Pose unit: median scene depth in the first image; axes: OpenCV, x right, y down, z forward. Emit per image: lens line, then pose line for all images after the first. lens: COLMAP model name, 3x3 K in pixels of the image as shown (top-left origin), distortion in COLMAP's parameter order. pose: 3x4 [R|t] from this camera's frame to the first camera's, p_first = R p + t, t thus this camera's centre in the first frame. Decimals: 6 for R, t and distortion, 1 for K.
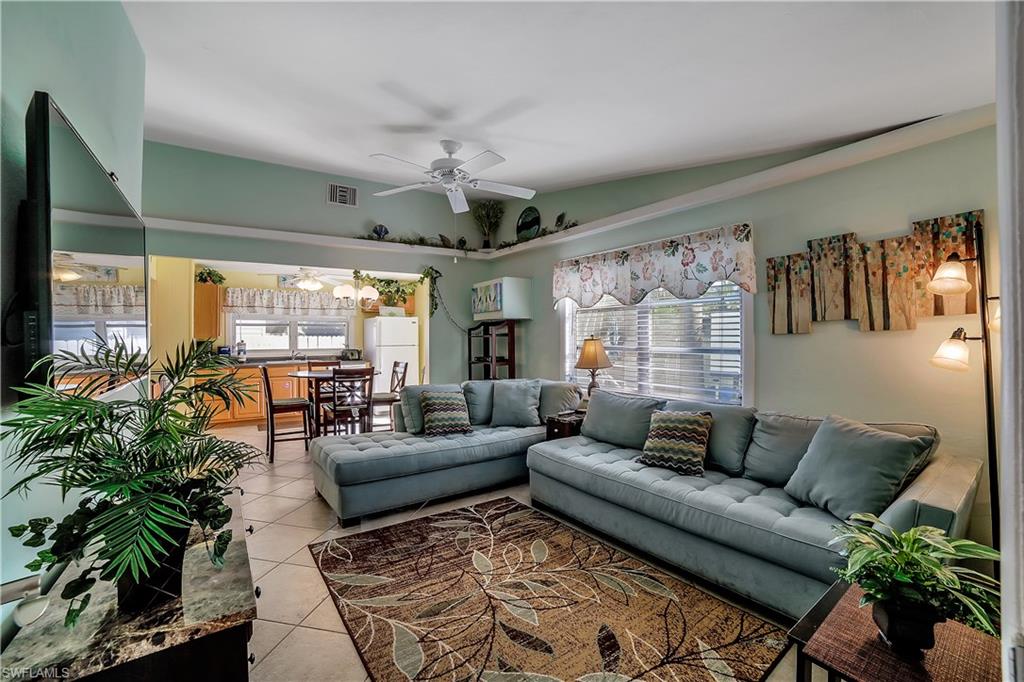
lens RADIAL K [[424.4, 0, 510.0], [0, 424.4, 338.2], [0, 0, 1]] dist [-0.111958, 0.037969]
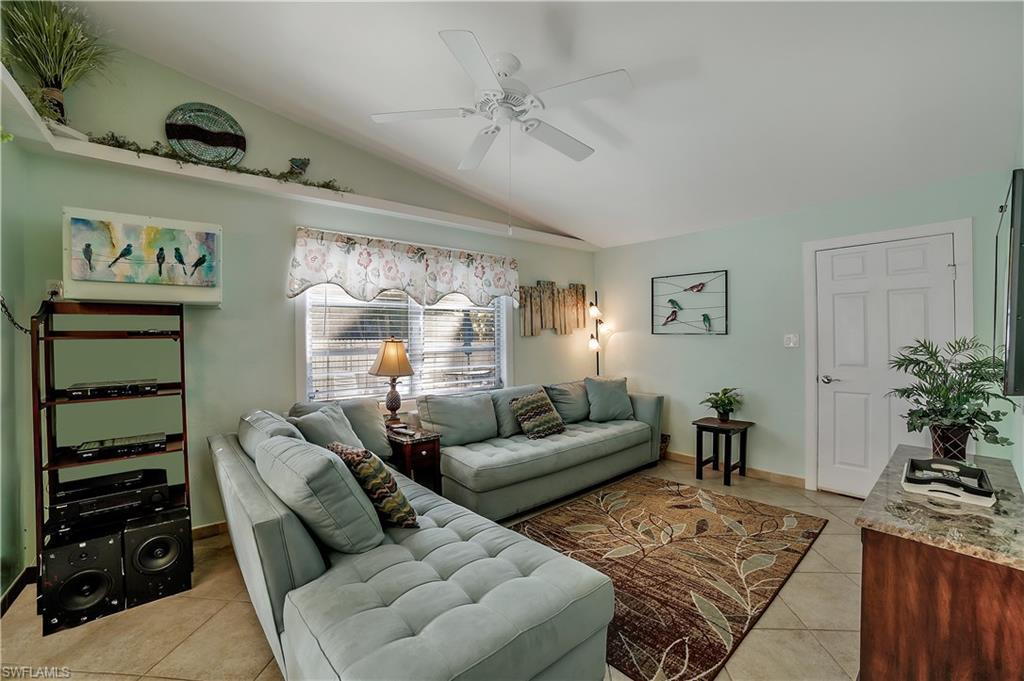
lens RADIAL K [[424.4, 0, 510.0], [0, 424.4, 337.7], [0, 0, 1]] dist [-0.111958, 0.037969]
pose [[-0.093782, 0.002233, 0.995590, -1.081397], [0.007544, 0.999970, -0.001532, -0.001404], [-0.995564, 0.007367, -0.093796, 1.377956]]
